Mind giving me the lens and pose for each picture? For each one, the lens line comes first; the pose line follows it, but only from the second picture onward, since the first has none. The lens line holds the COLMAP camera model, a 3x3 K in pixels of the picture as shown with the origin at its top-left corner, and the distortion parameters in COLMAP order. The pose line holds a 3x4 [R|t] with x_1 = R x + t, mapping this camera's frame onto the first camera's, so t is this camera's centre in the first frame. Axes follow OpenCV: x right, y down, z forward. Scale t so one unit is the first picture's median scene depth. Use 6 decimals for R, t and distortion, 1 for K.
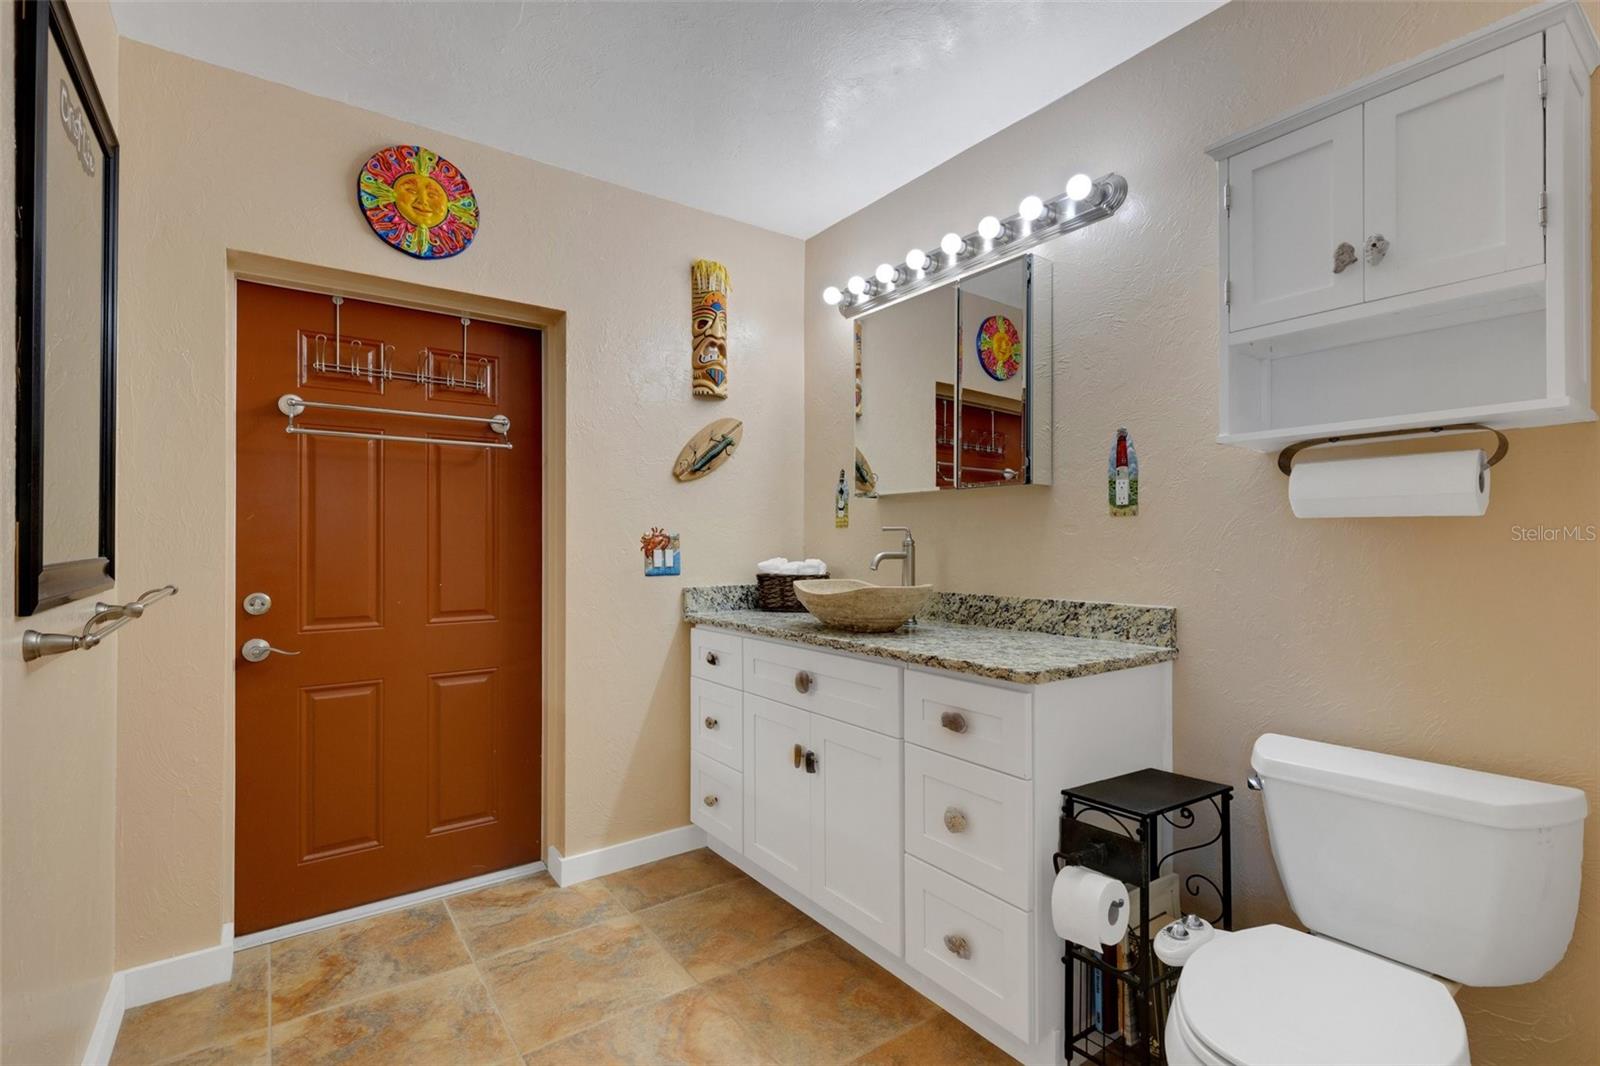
lens RADIAL K [[750.2, 0, 794.9], [0, 750.2, 531.0], [0, 0, 1]] dist [0.006452, 0.000737]
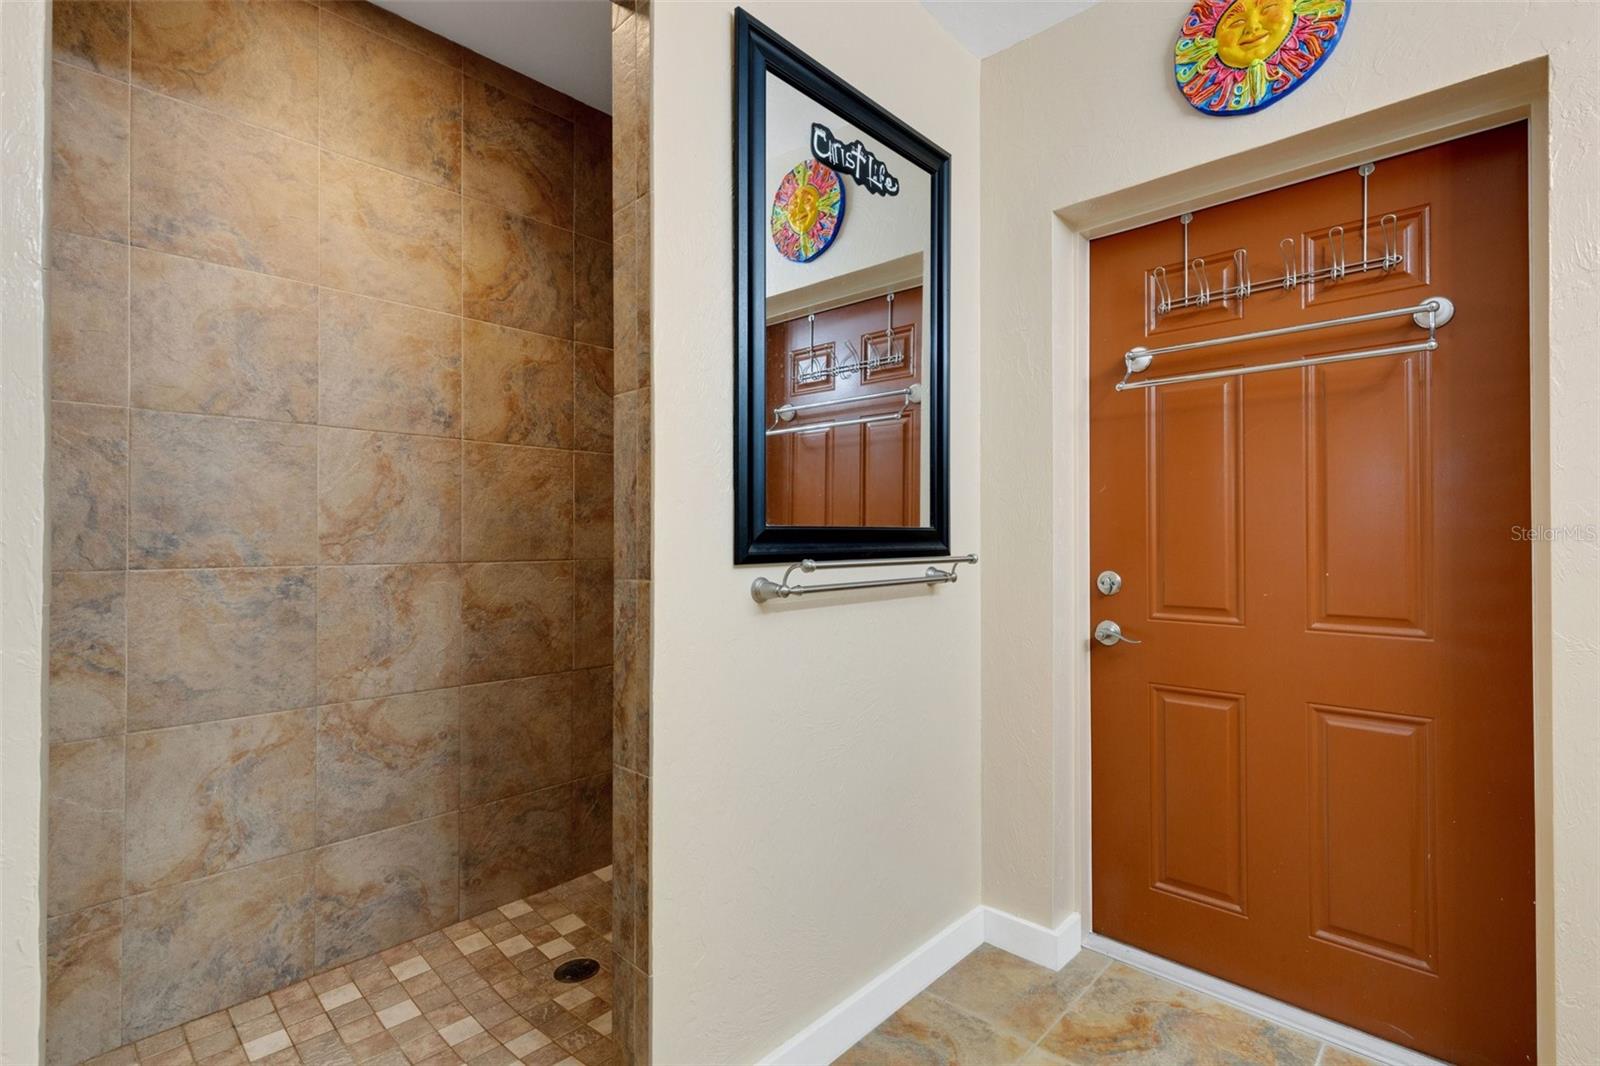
lens RADIAL K [[750.2, 0, 799.7], [0, 750.2, 529.6], [0, 0, 1]] dist [0.006452, 0.000737]
pose [[0.192647, -0.008482, -0.981231, 0.113194], [0.011583, 0.999913, -0.006369, 0.032334], [0.981200, -0.010138, 0.192728, 0.439753]]
